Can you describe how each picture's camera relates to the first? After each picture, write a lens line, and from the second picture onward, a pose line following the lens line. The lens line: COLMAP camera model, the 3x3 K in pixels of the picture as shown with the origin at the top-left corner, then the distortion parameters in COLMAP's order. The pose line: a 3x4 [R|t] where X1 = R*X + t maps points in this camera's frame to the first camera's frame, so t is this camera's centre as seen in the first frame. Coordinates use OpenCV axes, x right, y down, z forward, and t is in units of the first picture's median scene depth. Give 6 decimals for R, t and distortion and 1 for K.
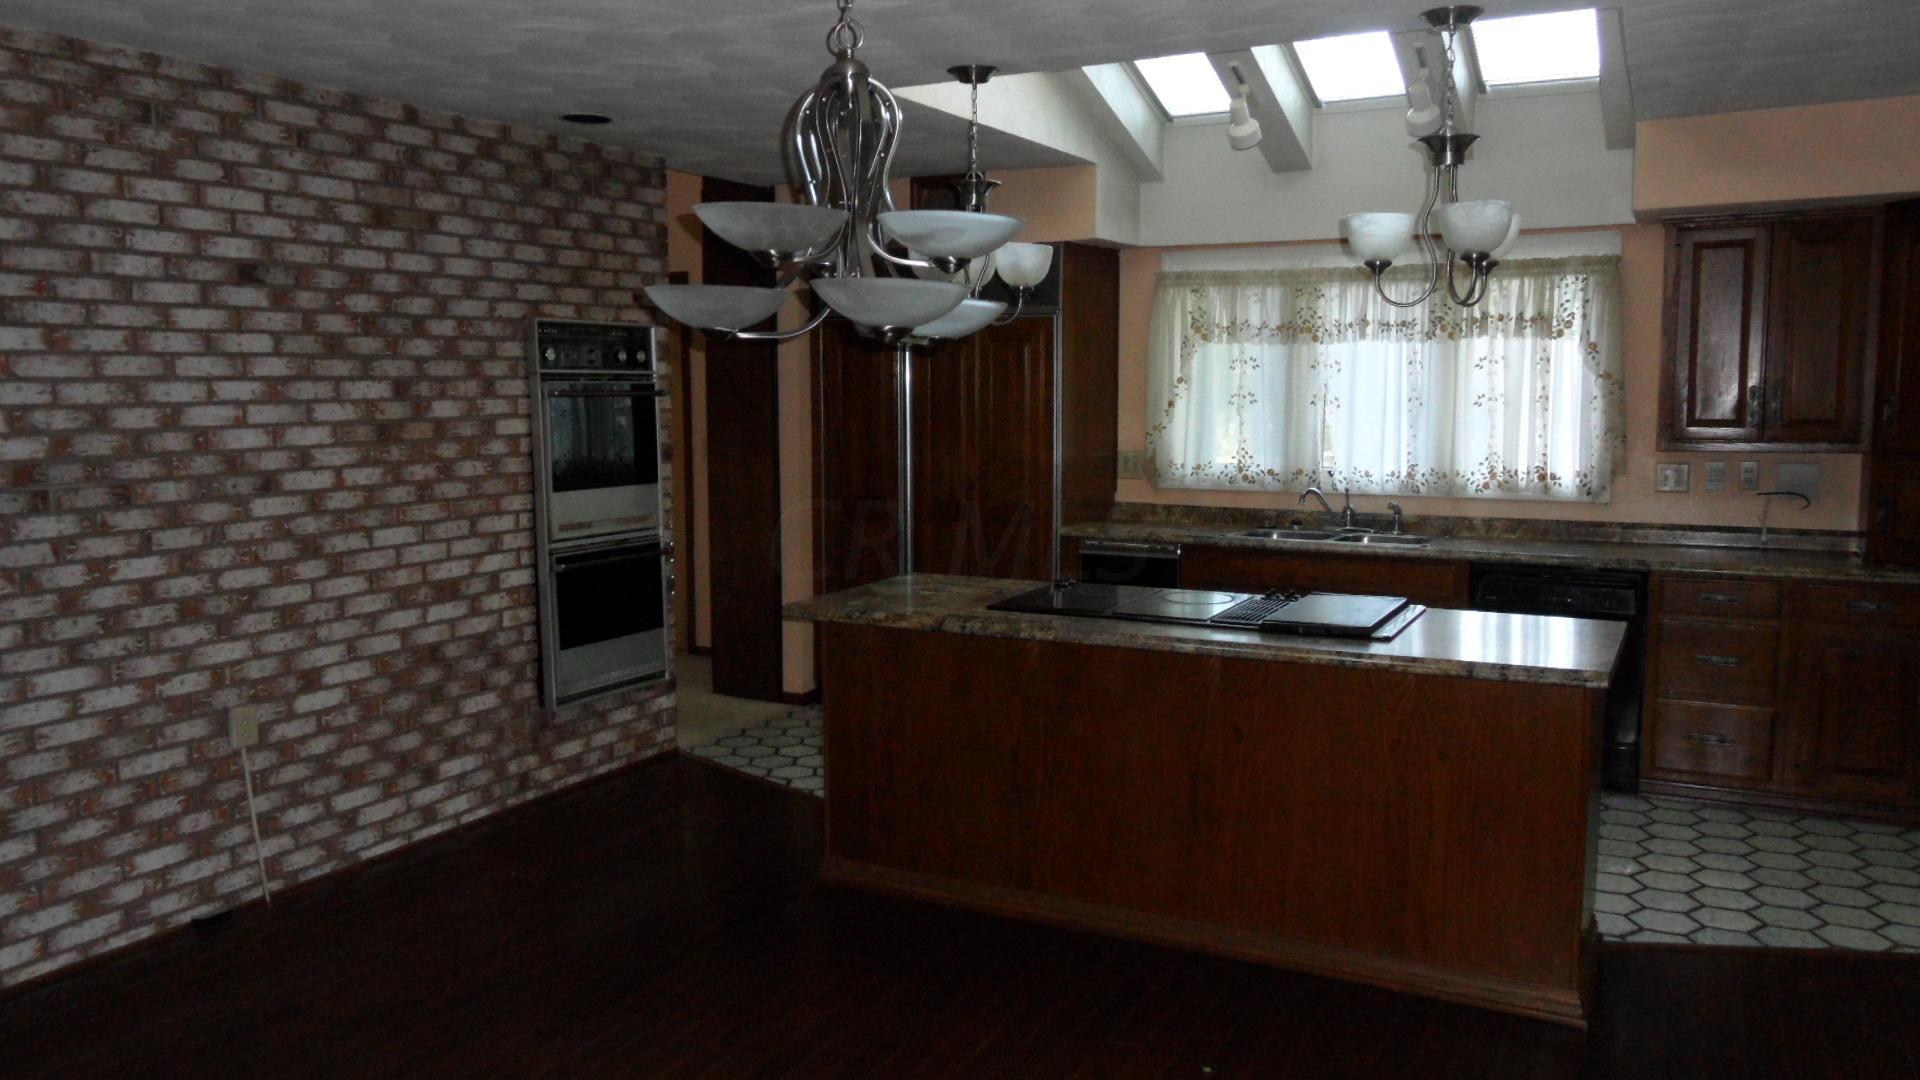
lens RADIAL K [[1412.6, 0, 965.3], [0, 1412.6, 532.7], [0, 0, 1]] dist [-0.025890, 0.026803]
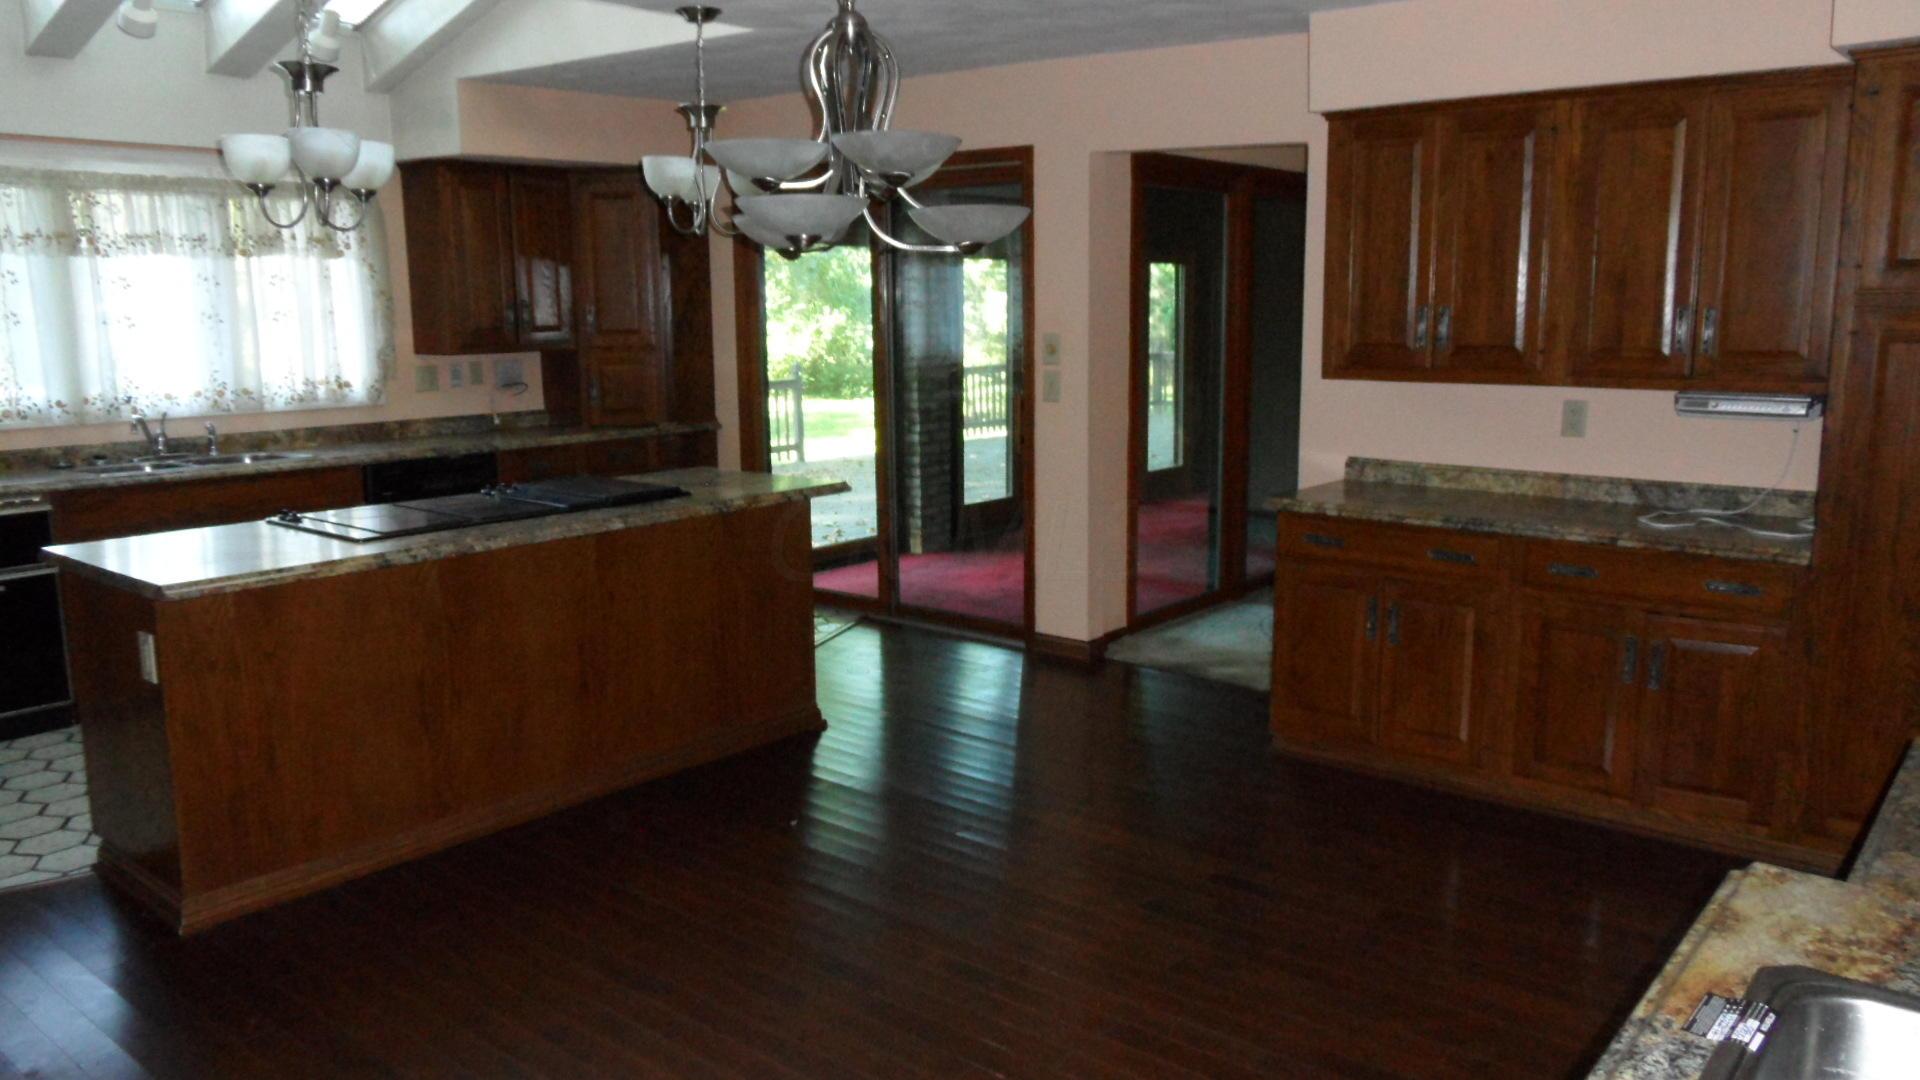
lens RADIAL K [[1434.5, 0, 955.1], [0, 1434.5, 537.9], [0, 0, 1]] dist [0.002240, 0.001927]
pose [[0.196300, -0.159847, 0.967427, -0.579889], [0.106513, 0.984261, 0.141016, -0.028720], [-0.974742, 0.075363, 0.210236, 0.293916]]
